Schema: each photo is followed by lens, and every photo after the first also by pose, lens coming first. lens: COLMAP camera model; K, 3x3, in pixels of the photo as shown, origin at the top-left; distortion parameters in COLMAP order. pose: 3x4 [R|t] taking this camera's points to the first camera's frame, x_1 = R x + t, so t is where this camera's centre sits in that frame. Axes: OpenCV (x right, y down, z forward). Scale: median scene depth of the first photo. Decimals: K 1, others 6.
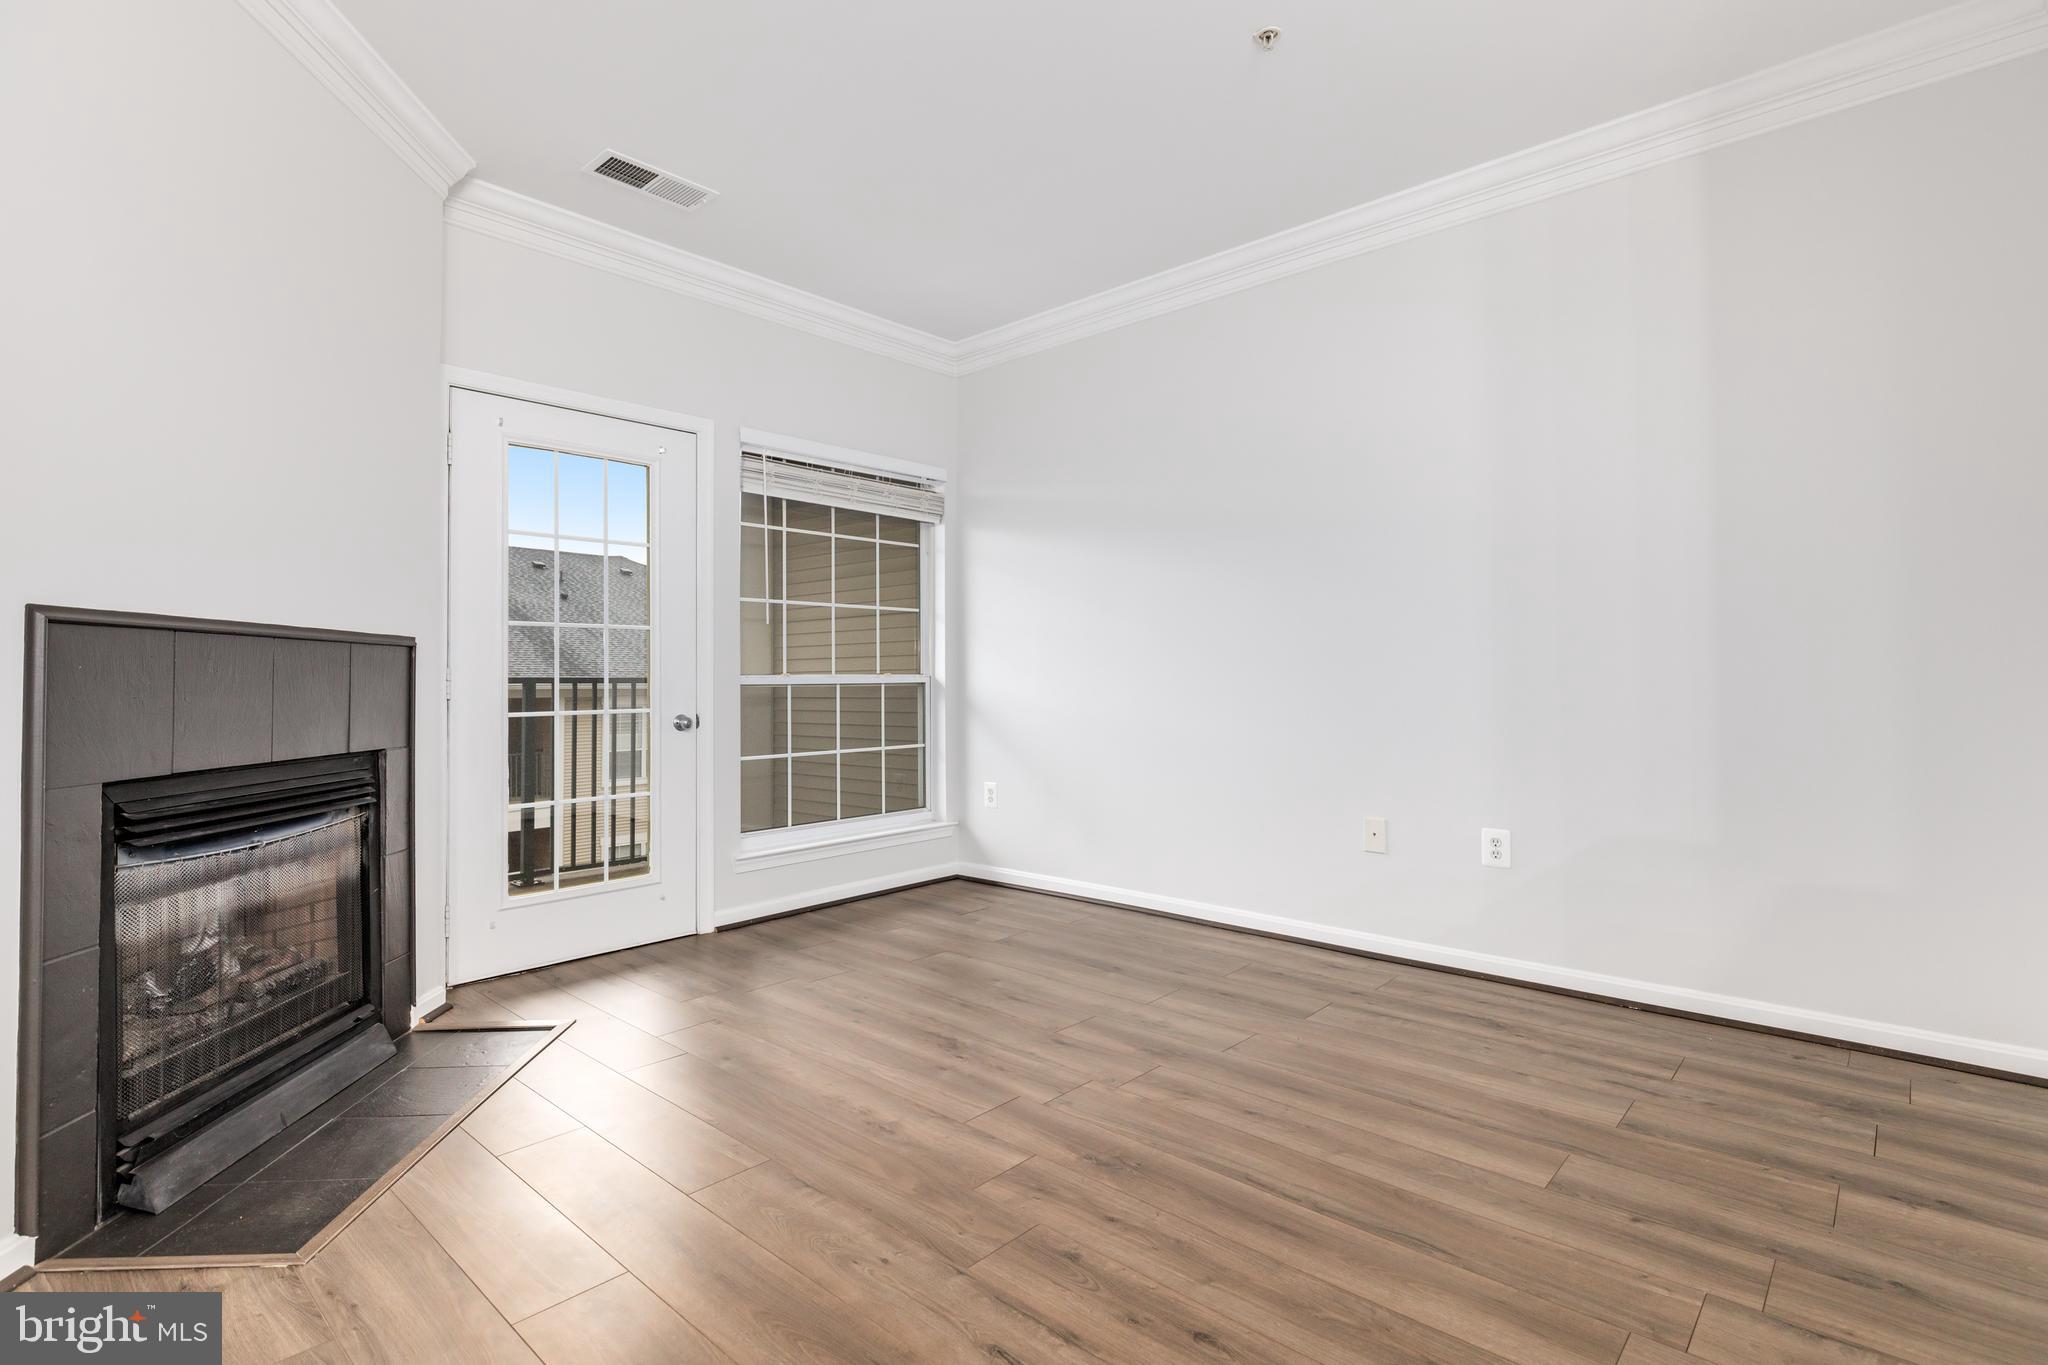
lens RADIAL K [[977.4, 0, 1060.6], [0, 977.4, 656.0], [0, 0, 1]] dist [0.001518, 0.000609]
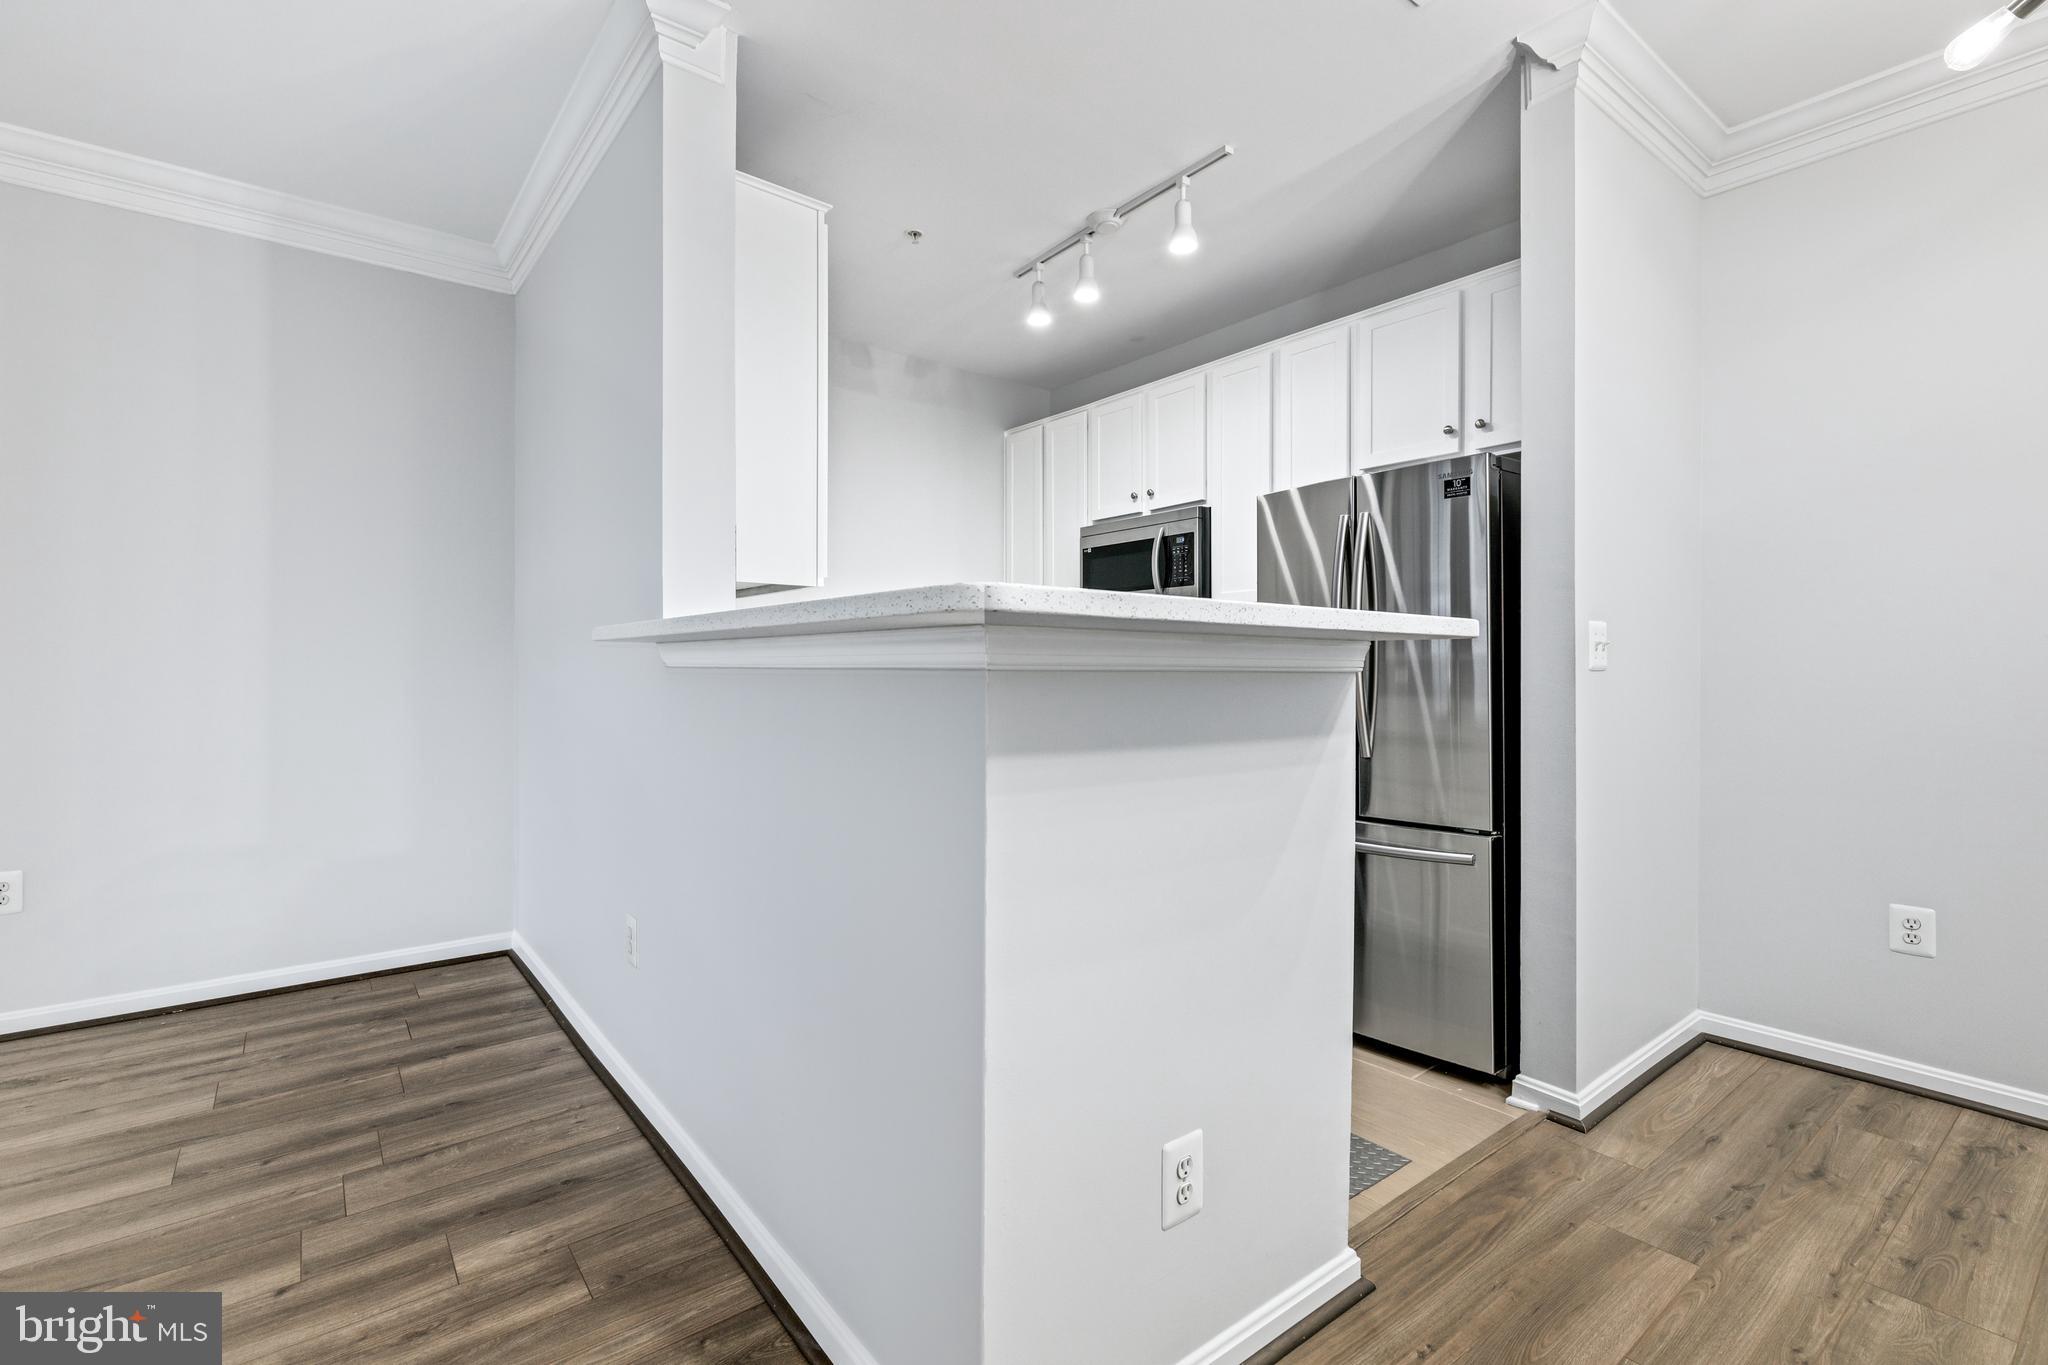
lens RADIAL K [[919.4, 0, 985.3], [0, 919.4, 661.6], [0, 0, 1]] dist [0.003803, 0.000299]
pose [[0.203537, 0.011273, 0.979002, -0.247414], [-0.025440, 0.999657, -0.006222, -0.040598], [-0.978737, -0.023639, 0.203754, -0.061432]]
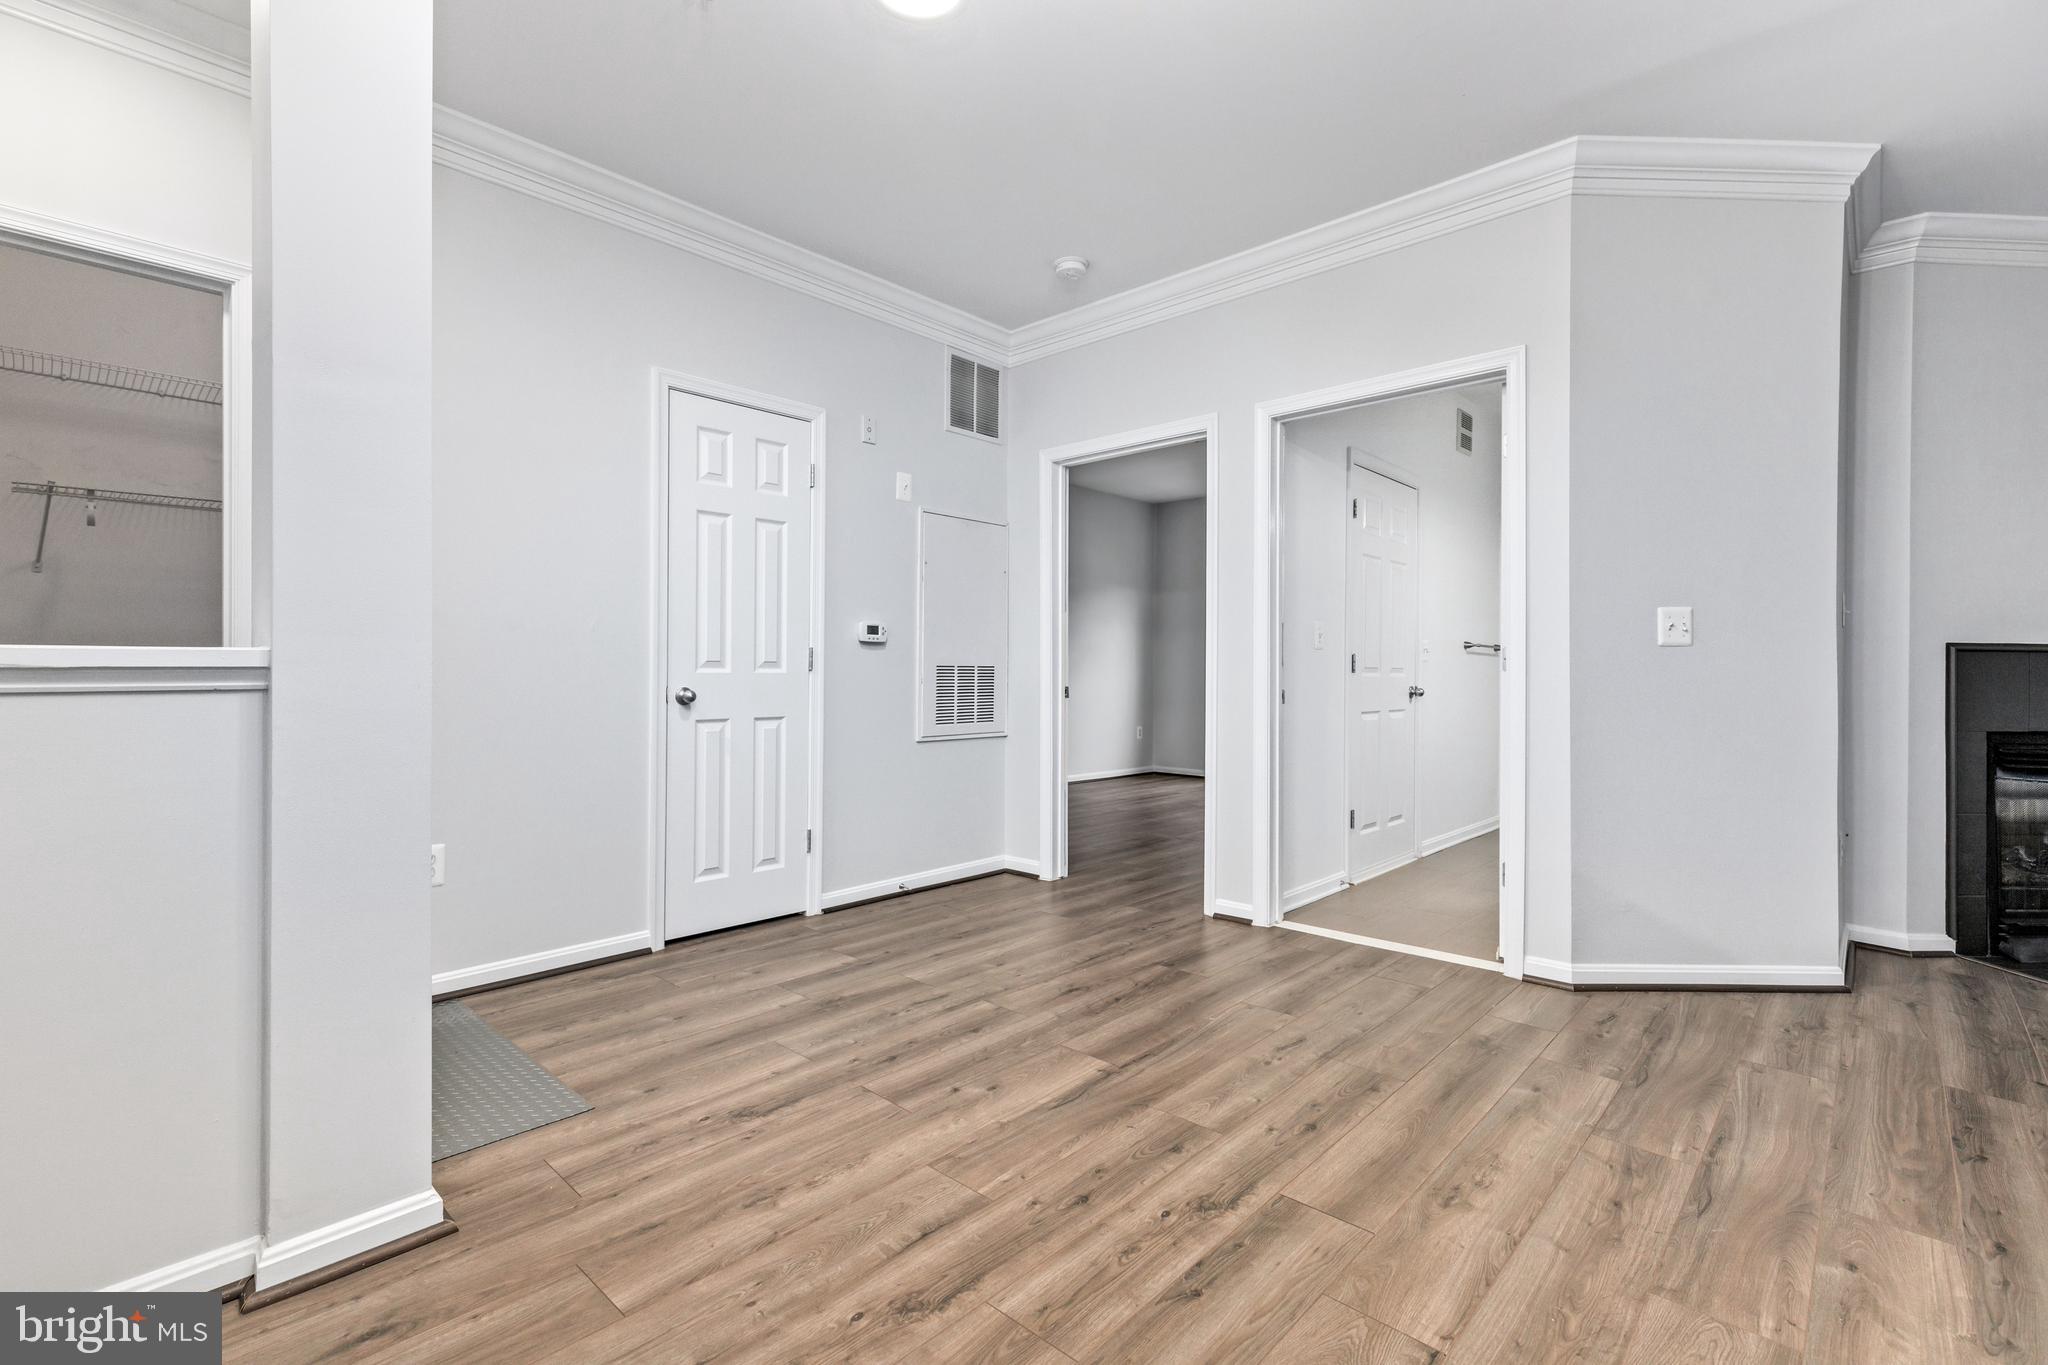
lens RADIAL K [[902.6, 0, 982.7], [0, 902.6, 669.1], [0, 0, 1]] dist [0.001278, 0.000084]
pose [[-0.064728, 0.001473, -0.997902, 0.703939], [0.015826, 0.999875, 0.000449, -0.020606], [0.997777, -0.015764, -0.064744, -0.651424]]
